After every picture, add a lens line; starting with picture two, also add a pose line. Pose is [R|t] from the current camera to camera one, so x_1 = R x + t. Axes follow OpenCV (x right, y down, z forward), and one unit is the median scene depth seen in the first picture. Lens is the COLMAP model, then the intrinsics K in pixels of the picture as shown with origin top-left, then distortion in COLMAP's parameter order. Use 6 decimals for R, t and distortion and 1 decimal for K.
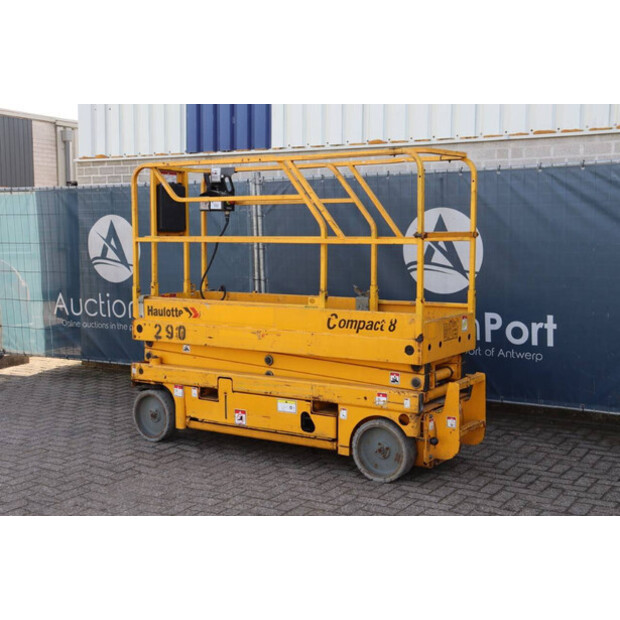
lens RADIAL K [[854.2, 0, 321.1], [0, 854.2, 310.4], [0, 0, 1]] dist [0.062239, 0.059349]
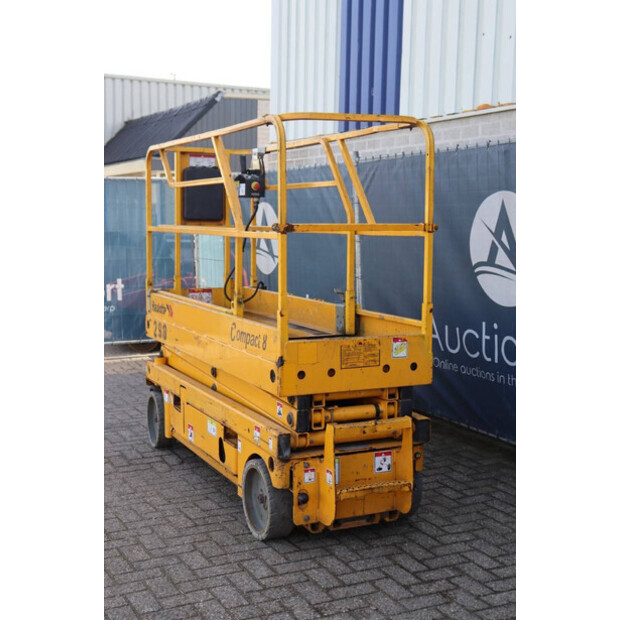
lens RADIAL K [[892.8, 0, 310.0], [0, 892.8, 310.0], [0, 0, 1]] dist [0.081285, 0.013525]
pose [[0.844494, 0.061341, -0.532040, 0.481314], [-0.056791, 0.998075, 0.024929, -0.030350], [0.532545, 0.009163, 0.846352, 0.285999]]
